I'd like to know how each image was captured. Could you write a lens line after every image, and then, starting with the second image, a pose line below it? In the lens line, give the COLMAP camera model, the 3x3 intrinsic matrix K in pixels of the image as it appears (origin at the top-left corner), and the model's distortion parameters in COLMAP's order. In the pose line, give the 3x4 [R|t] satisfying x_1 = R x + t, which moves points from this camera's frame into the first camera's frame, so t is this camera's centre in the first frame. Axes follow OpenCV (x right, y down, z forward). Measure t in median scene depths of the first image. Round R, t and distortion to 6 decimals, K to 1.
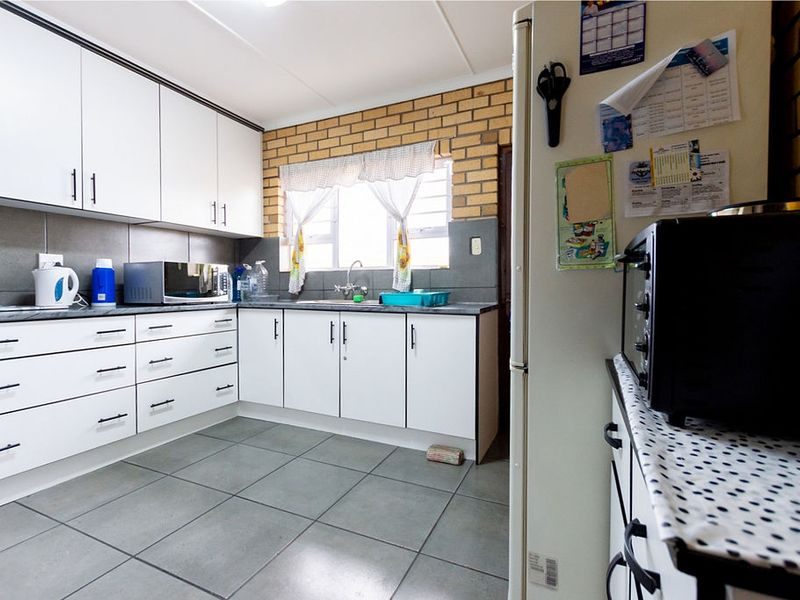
lens RADIAL K [[402.2, 0, 399.0], [0, 402.2, 285.6], [0, 0, 1]] dist [0.015023, -0.000274]
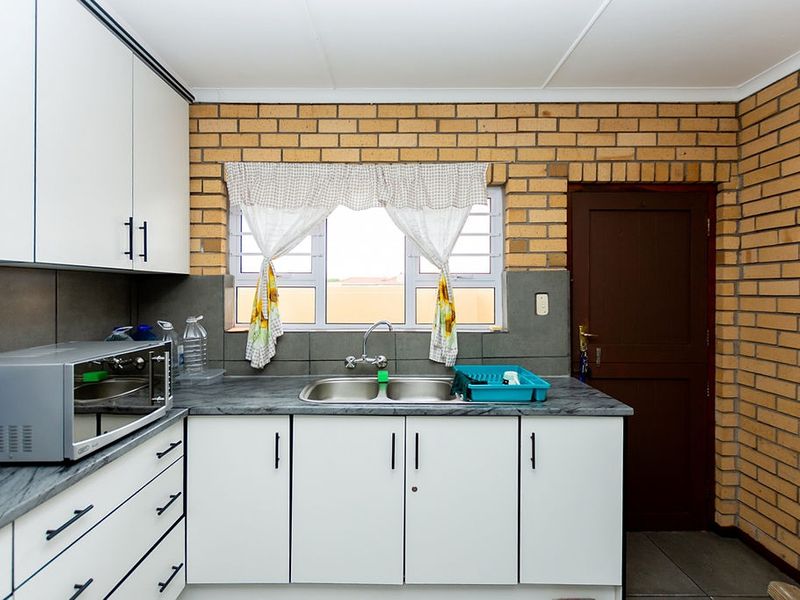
lens RADIAL K [[402.2, 0, 399.0], [0, 402.2, 285.6], [0, 0, 1]] dist [0.015023, -0.000274]
pose [[0.904917, 0.007533, 0.425521, -0.378747], [-0.003927, 0.999949, -0.009351, -0.119113], [-0.425569, 0.006791, 0.904900, 0.379505]]
